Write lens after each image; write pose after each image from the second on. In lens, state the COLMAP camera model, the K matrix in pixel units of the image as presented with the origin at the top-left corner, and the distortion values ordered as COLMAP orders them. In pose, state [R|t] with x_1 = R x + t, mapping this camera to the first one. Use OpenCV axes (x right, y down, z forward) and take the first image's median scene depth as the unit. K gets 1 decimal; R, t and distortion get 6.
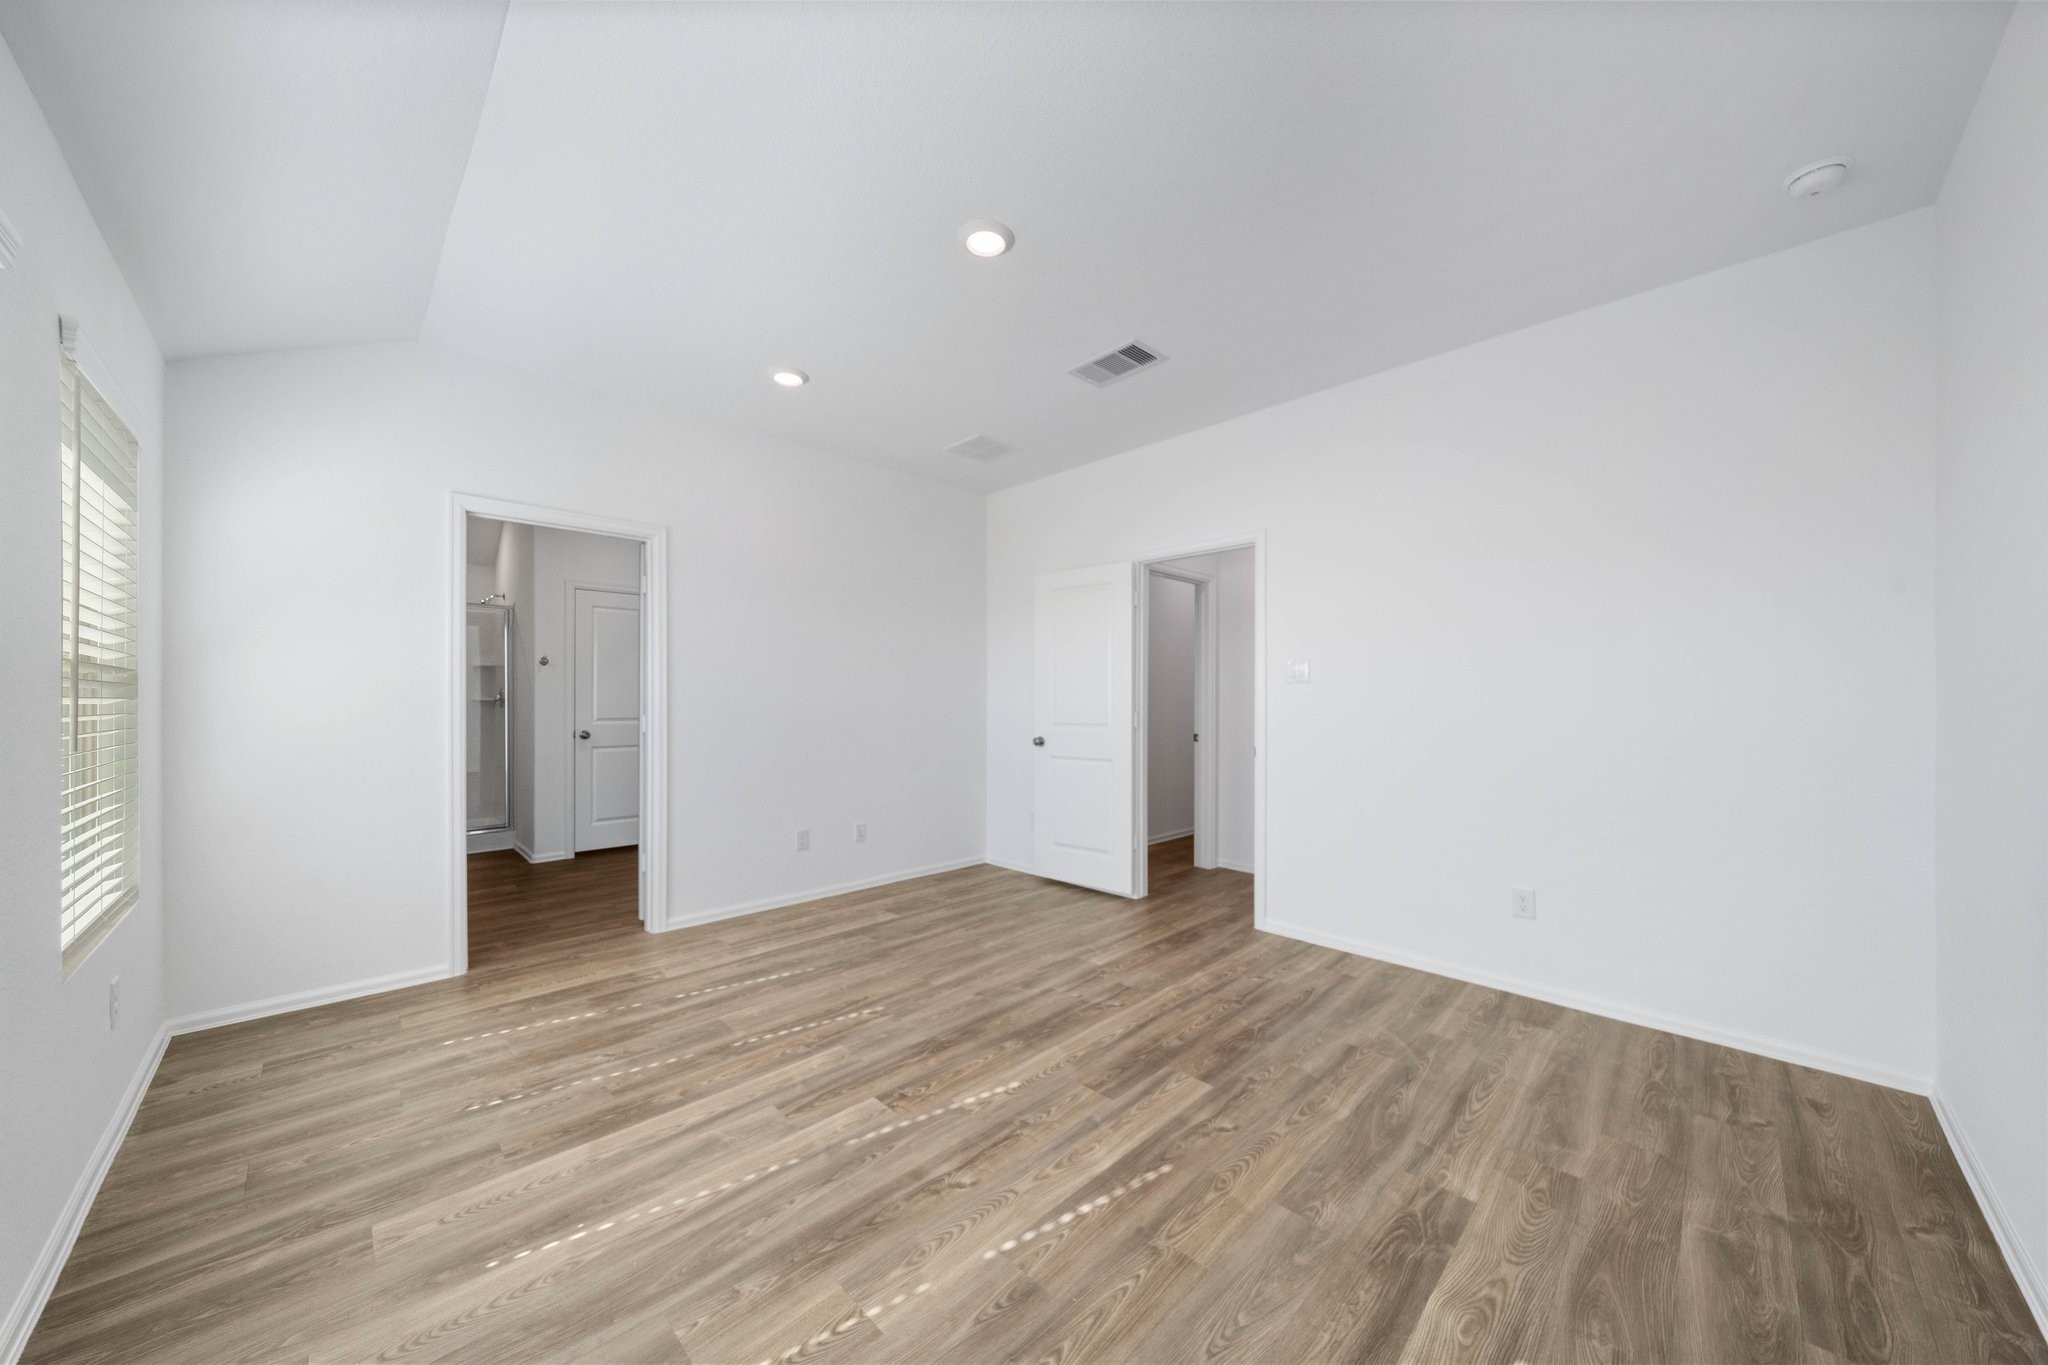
lens RADIAL K [[700.5, 0, 1025.6], [0, 700.5, 700.0], [0, 0, 1]] dist [-0.001303, -0.000167]
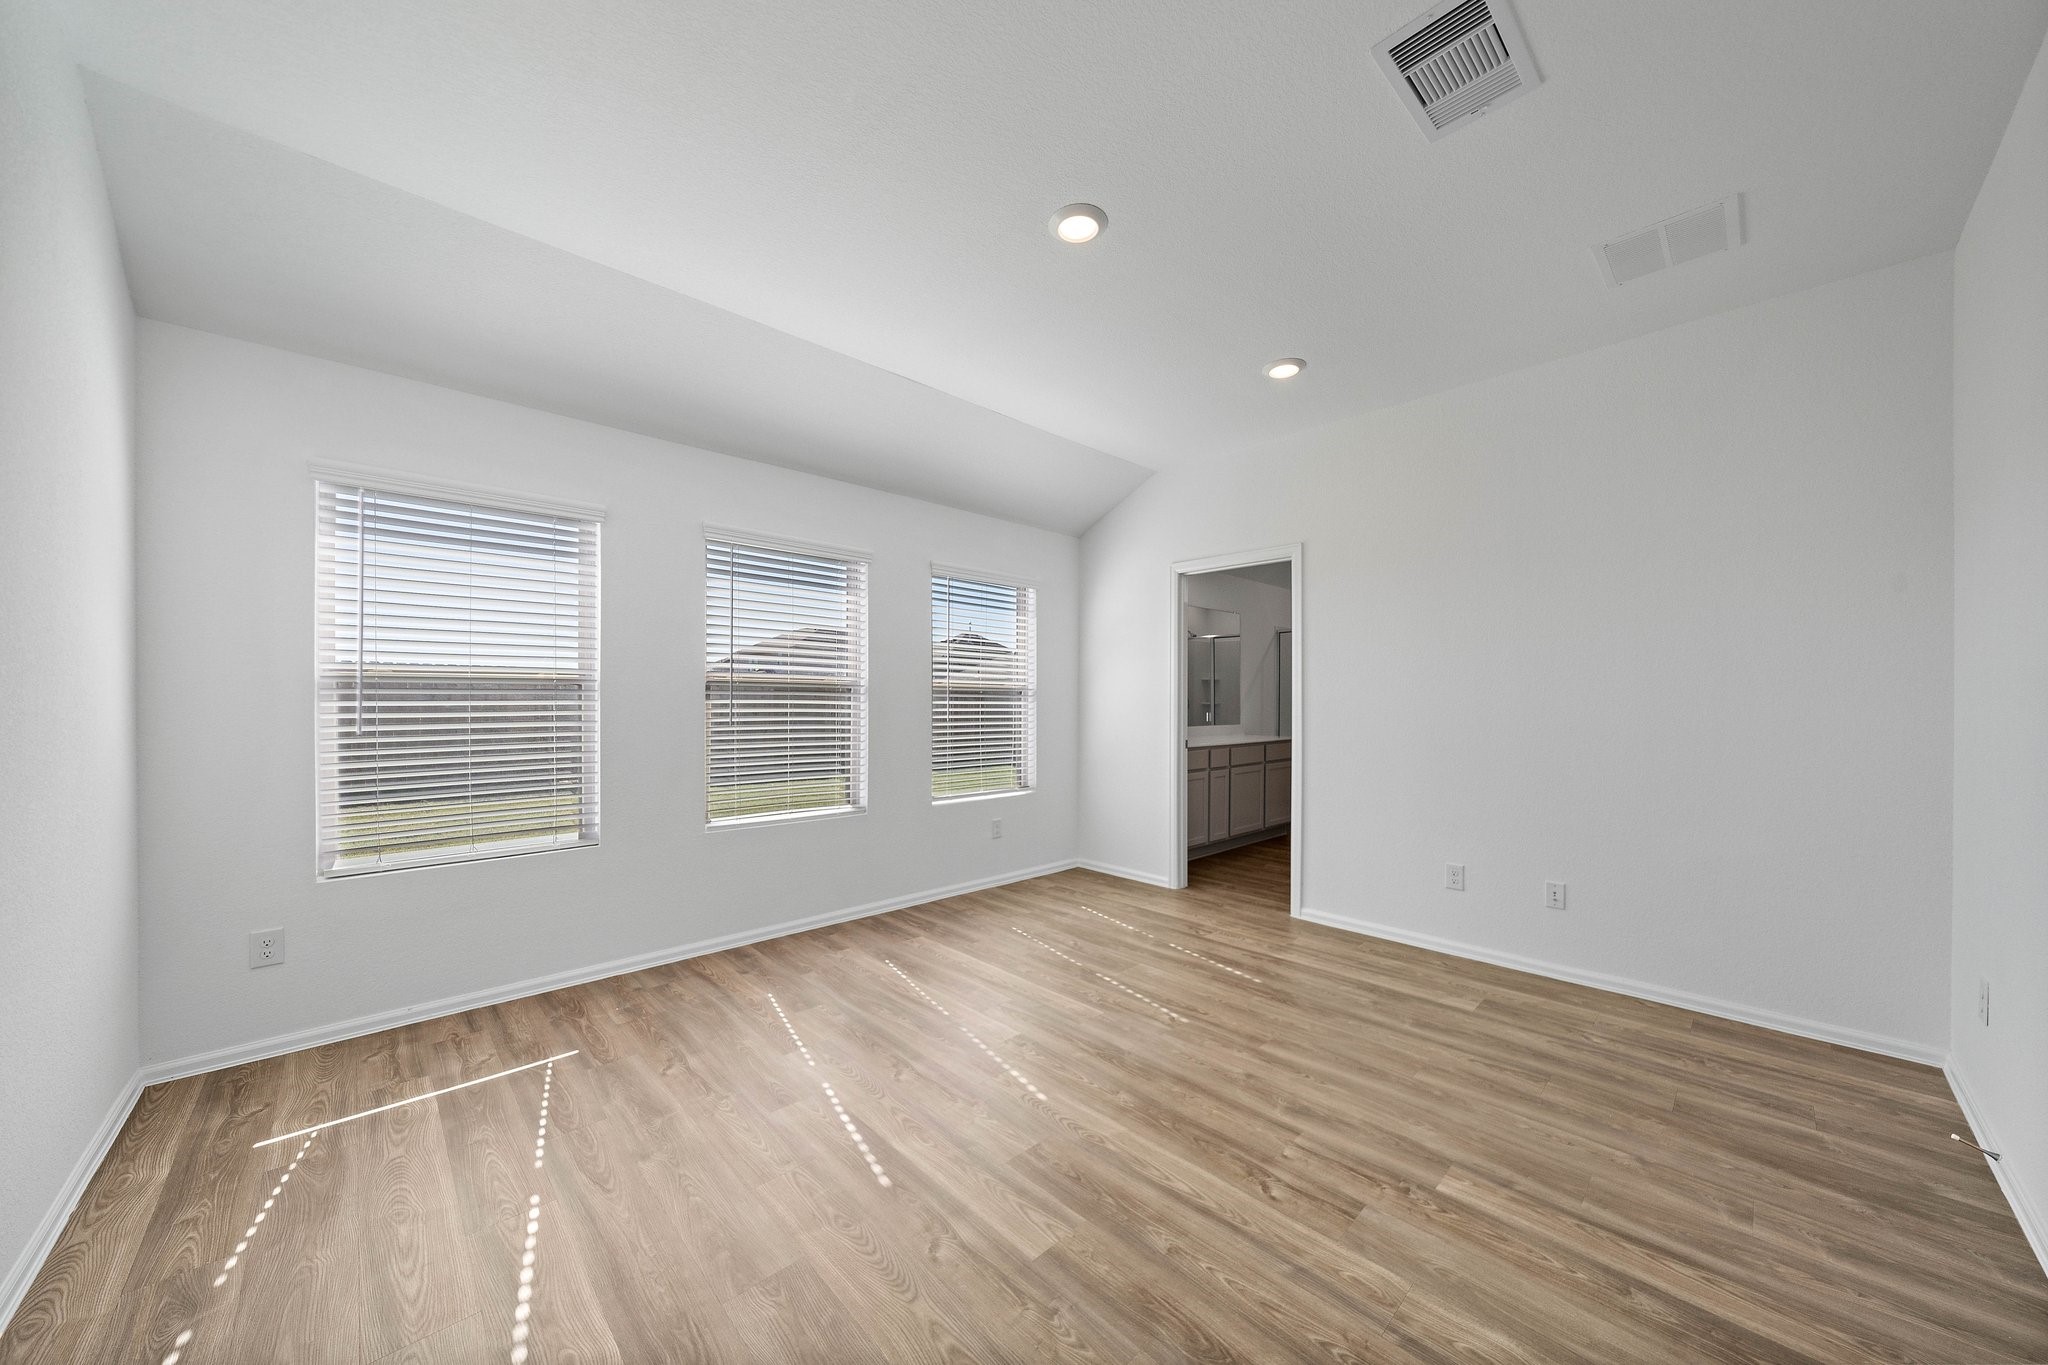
lens RADIAL K [[700.5, 0, 1025.6], [0, 700.5, 700.0], [0, 0, 1]] dist [-0.001303, -0.000167]
pose [[-0.020468, -0.003897, -0.999783, 0.779677], [-0.003039, 0.999988, -0.003835, -0.002017], [0.999786, 0.002960, -0.020480, 0.810352]]
